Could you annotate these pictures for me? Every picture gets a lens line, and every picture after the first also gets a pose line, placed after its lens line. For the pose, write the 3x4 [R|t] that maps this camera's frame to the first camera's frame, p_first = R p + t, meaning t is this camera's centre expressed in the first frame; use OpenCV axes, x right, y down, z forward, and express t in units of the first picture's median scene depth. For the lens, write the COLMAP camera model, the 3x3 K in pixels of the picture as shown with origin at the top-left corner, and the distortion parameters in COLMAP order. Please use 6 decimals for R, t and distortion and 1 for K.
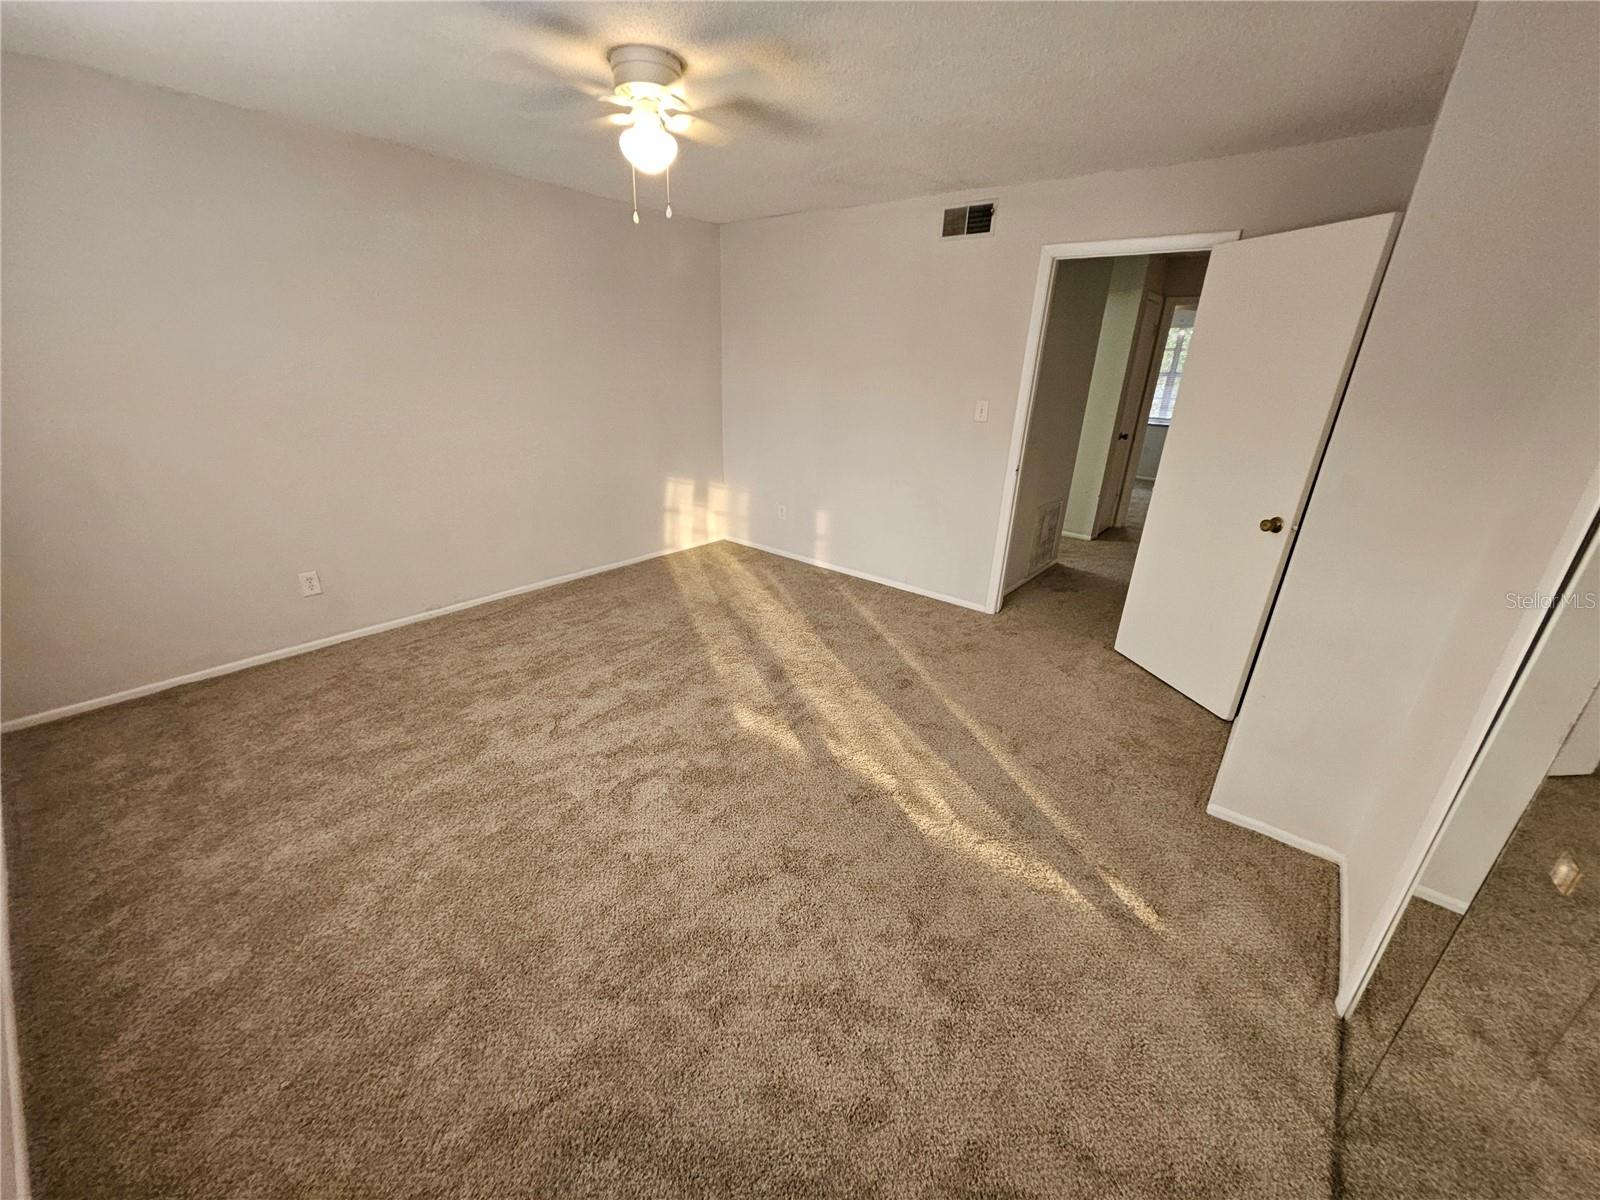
lens RADIAL K [[651.8, 0, 773.9], [0, 651.8, 580.8], [0, 0, 1]] dist [0.001655, 0.000045]
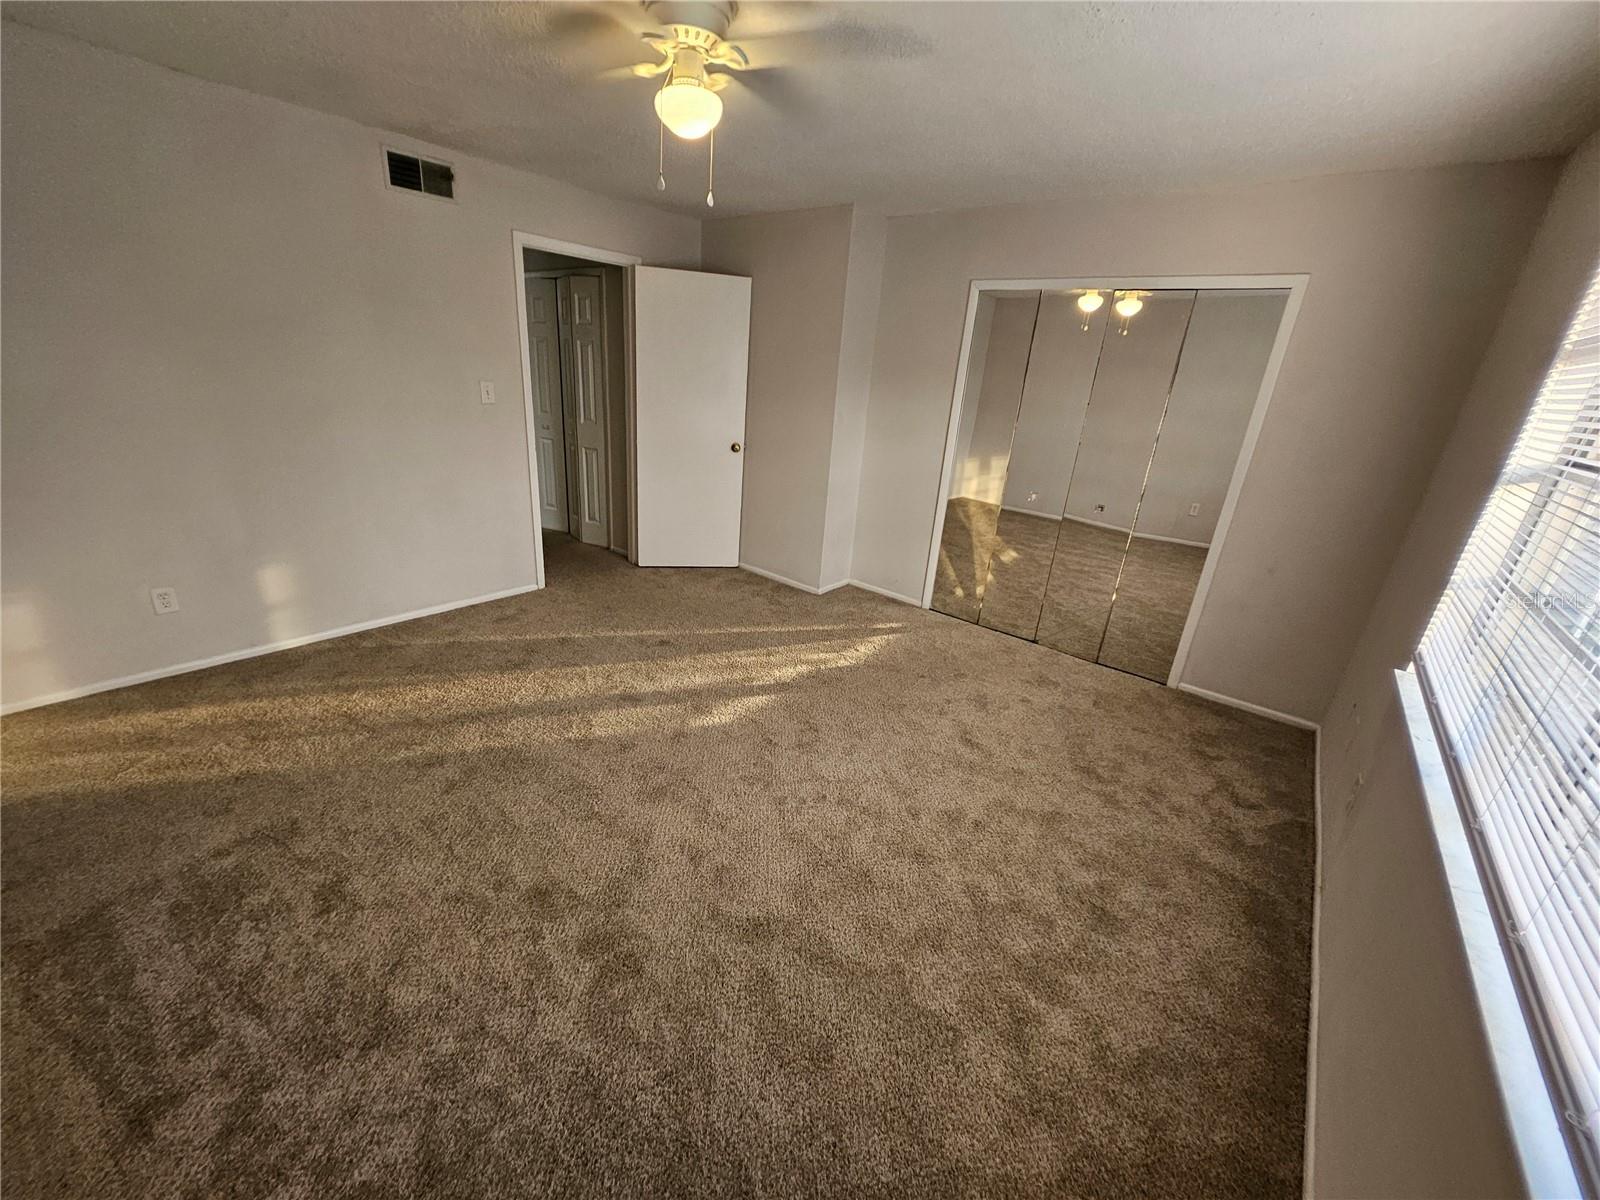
lens RADIAL K [[627.7, 0, 785.9], [0, 627.7, 595.9], [0, 0, 1]] dist [0.000911, 0.000009]
pose [[-0.024708, -0.372220, 0.927816, -0.794985], [0.263797, 0.892776, 0.365187, -0.261064], [-0.964262, 0.253778, 0.076132, 0.694562]]
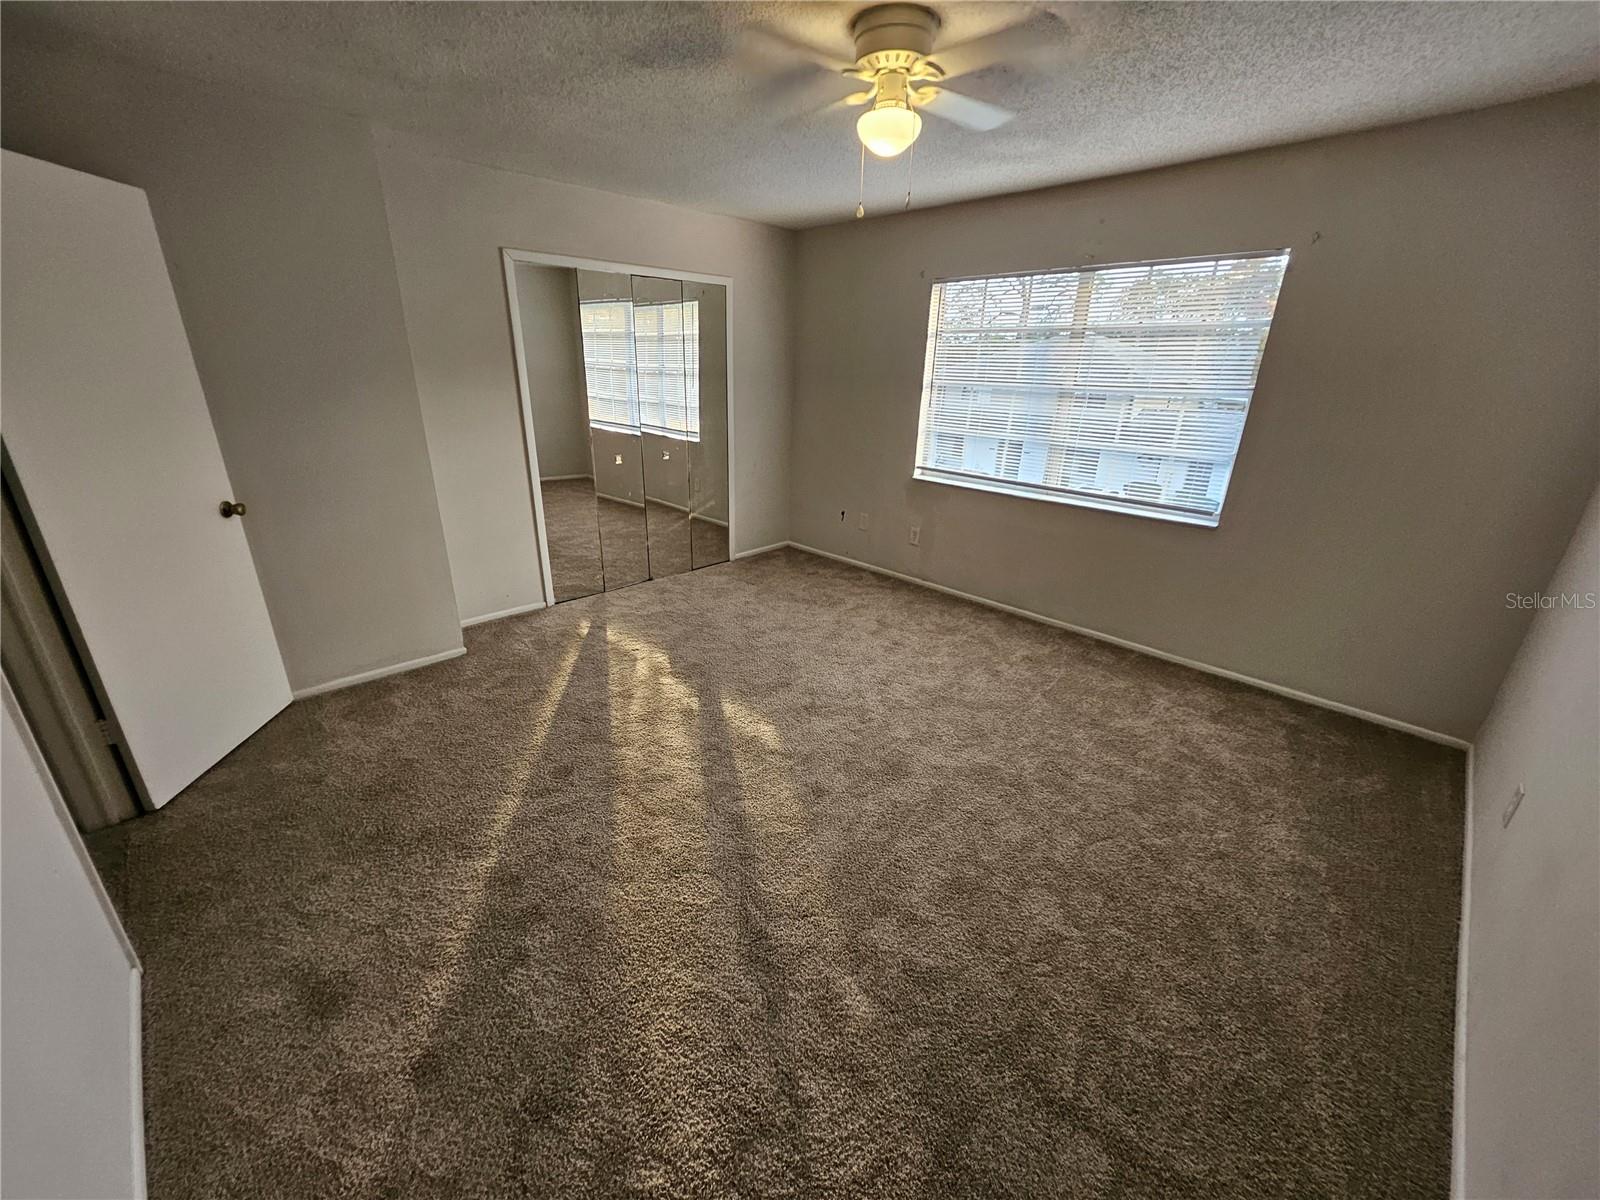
lens RADIAL K [[629.0, 0, 786.2], [0, 629.0, 601.5], [0, 0, 1]] dist [-0.000242, 0.000967]
pose [[-0.995639, -0.066942, 0.064968, -0.106998], [-0.008737, 0.760301, 0.649512, -0.496561], [-0.092875, 0.646112, -0.757571, 1.426793]]
